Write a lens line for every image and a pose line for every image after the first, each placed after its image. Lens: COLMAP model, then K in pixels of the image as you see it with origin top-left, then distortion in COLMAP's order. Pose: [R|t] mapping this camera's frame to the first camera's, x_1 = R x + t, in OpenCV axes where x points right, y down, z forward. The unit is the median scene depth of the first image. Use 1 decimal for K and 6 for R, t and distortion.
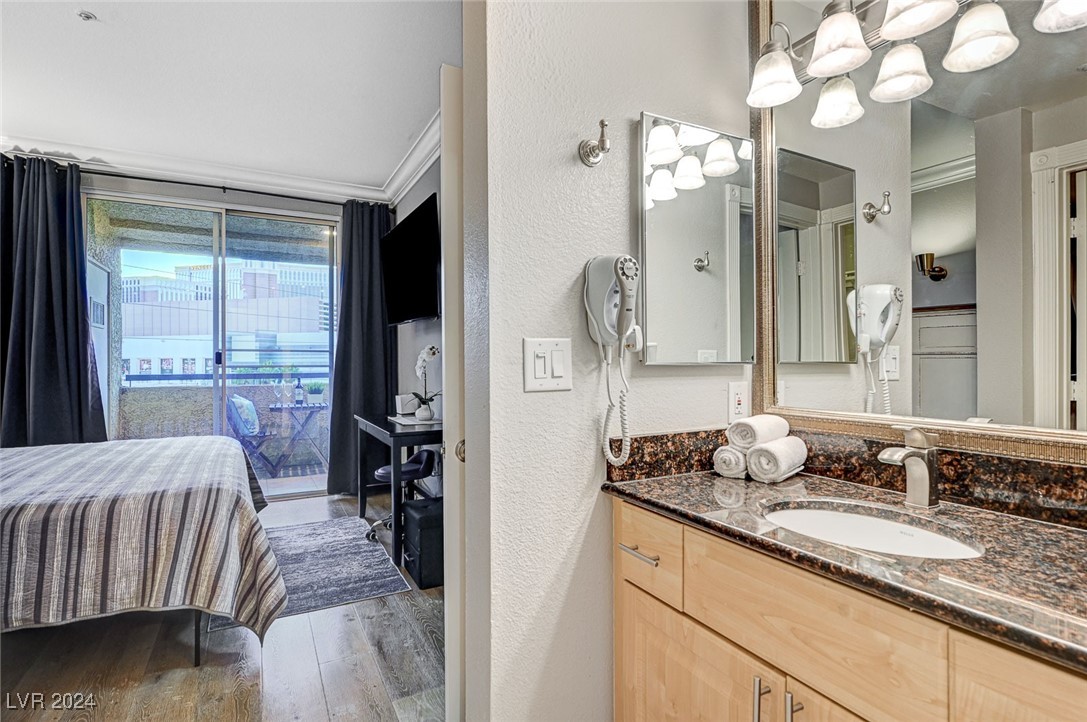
lens RADIAL K [[527.4, 0, 543.5], [0, 527.4, 361.0], [0, 0, 1]] dist [0.000343, -0.000016]
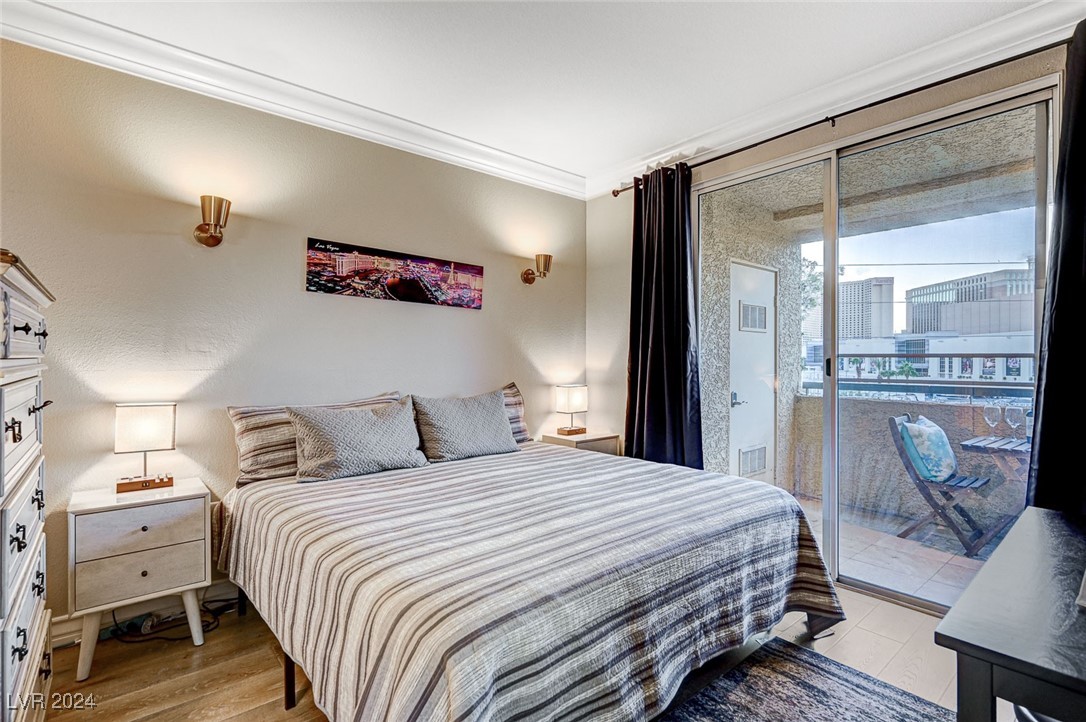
lens RADIAL K [[508.0, 0, 549.2], [0, 508.0, 361.0], [0, 0, 1]] dist [-0.001016, -0.000284]
pose [[0.202534, 0.005316, -0.979261, -0.028658], [-0.000670, 0.999986, 0.005290, -0.015452], [0.979275, -0.000415, 0.202535, 0.454014]]
